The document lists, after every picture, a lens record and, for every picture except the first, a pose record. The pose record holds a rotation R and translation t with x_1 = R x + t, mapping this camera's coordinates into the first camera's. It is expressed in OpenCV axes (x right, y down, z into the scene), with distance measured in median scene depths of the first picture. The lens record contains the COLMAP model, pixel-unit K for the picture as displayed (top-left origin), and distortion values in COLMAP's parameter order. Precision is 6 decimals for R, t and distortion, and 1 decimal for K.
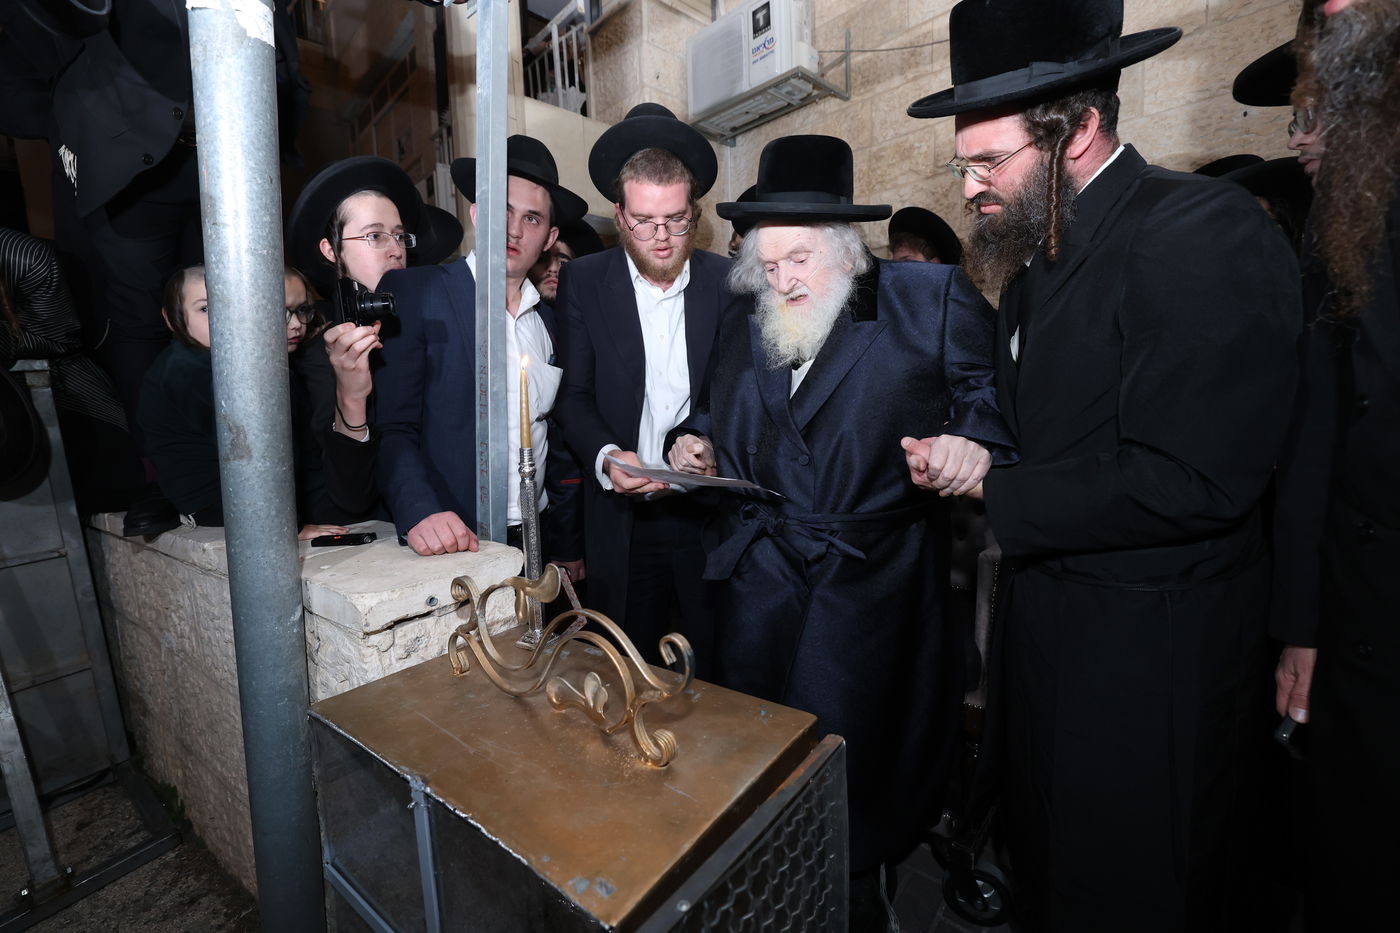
lens RADIAL K [[596.3, 0, 689.3], [0, 596.3, 460.1], [0, 0, 1]] dist [-0.037900, 0.010618]
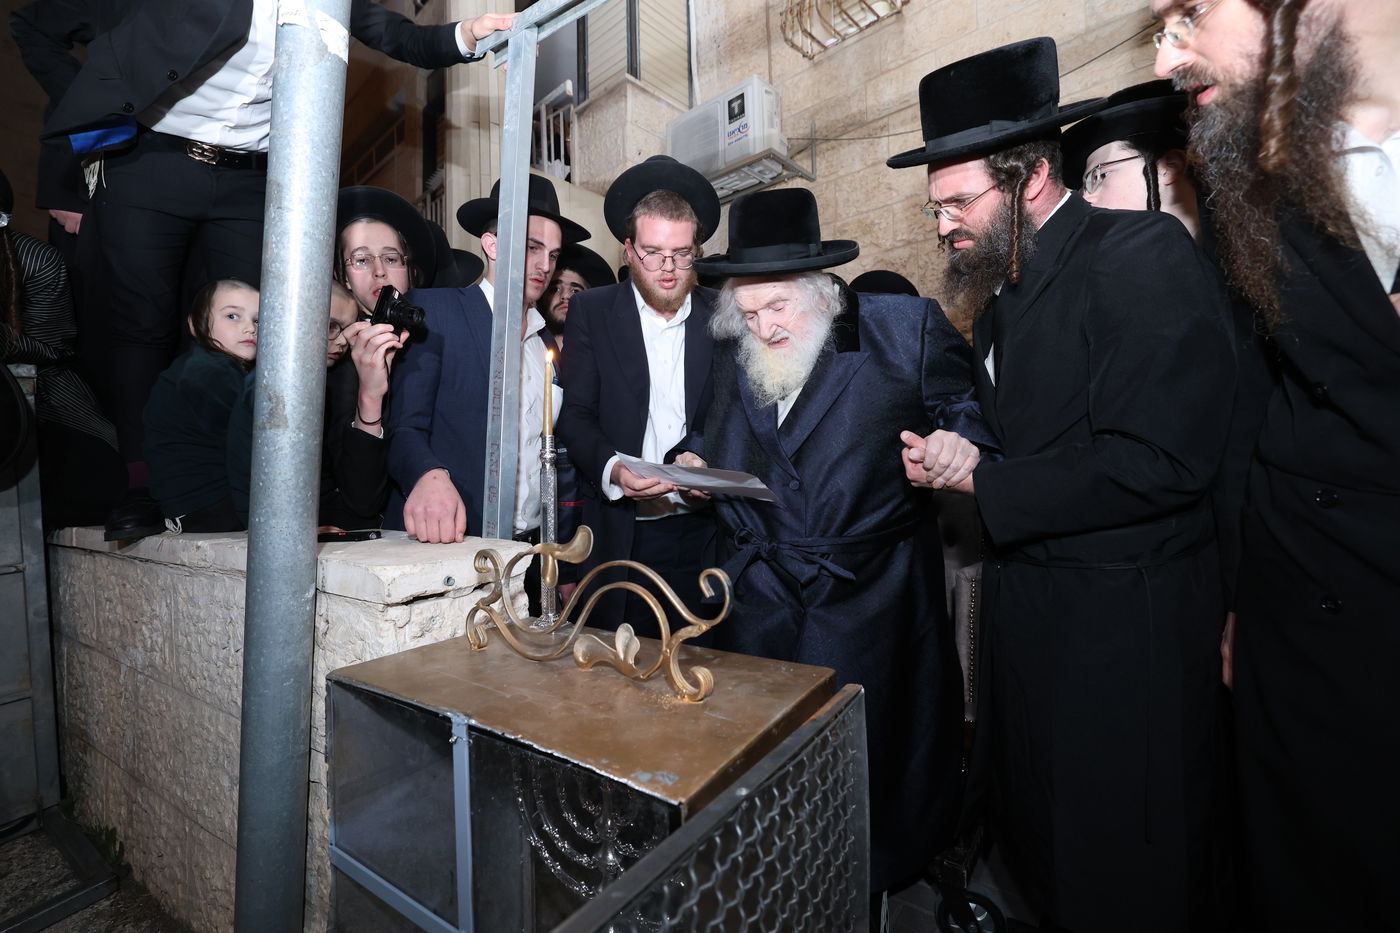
lens RADIAL K [[596.3, 0, 689.7], [0, 596.3, 457.8], [0, 0, 1]] dist [-0.037900, 0.010618]
pose [[0.997621, 0.019212, 0.066211, -0.068417], [-0.010978, 0.992403, -0.122541, 0.107976], [-0.068062, 0.121523, 0.990252, -0.043862]]
